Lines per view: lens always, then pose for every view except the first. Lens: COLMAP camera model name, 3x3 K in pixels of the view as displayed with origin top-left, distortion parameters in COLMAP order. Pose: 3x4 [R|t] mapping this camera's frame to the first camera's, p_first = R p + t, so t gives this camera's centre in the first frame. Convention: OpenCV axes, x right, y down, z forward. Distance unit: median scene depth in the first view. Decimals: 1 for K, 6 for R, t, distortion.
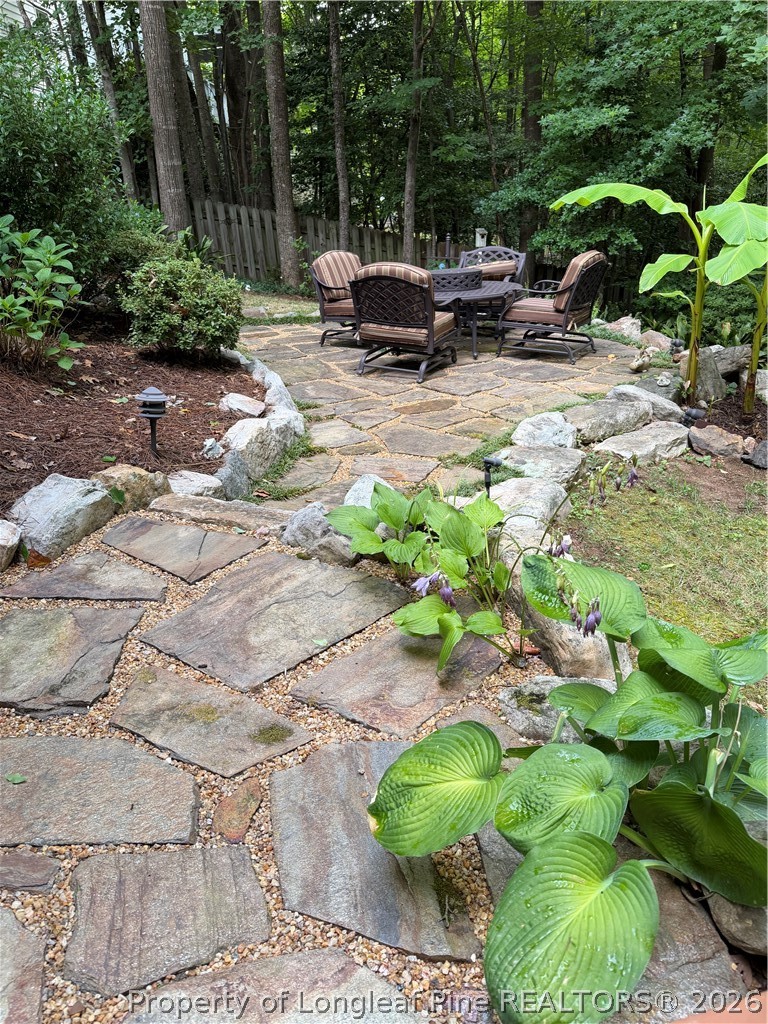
lens RADIAL K [[715.8, 0, 384.0], [0, 715.8, 512.0], [0, 0, 1]] dist [0.067783, -0.087780]
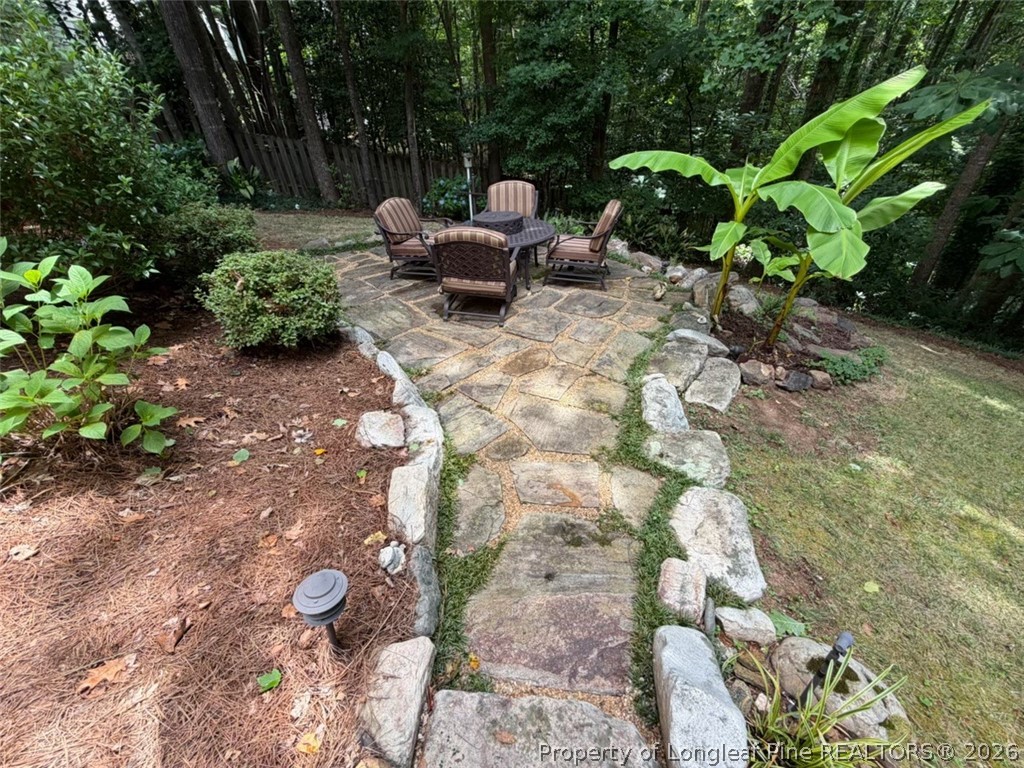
lens RADIAL K [[405.4, 0, 512.8], [0, 405.4, 388.0], [0, 0, 1]] dist [0.000841, 0.000125]
pose [[0.955764, -0.165198, 0.243359, -0.165311], [0.117410, 0.972879, 0.199302, -0.308982], [-0.269684, -0.161913, 0.949239, 0.487885]]
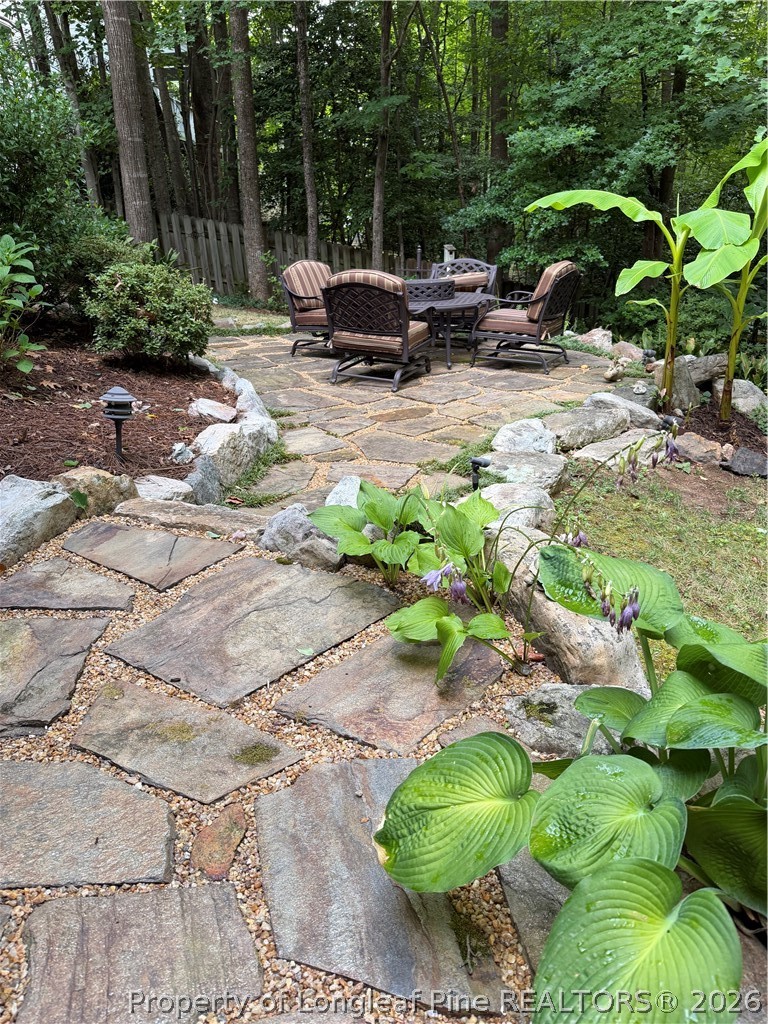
lens RADIAL K [[718.0, 0, 384.5], [0, 718.0, 509.3], [0, 0, 1]] dist [0.046678, -0.054489]
pose [[0.998944, -0.006439, 0.045486, -0.013318], [0.007735, 0.999568, -0.028365, 0.012531], [-0.045283, 0.028687, 0.998562, 0.035247]]
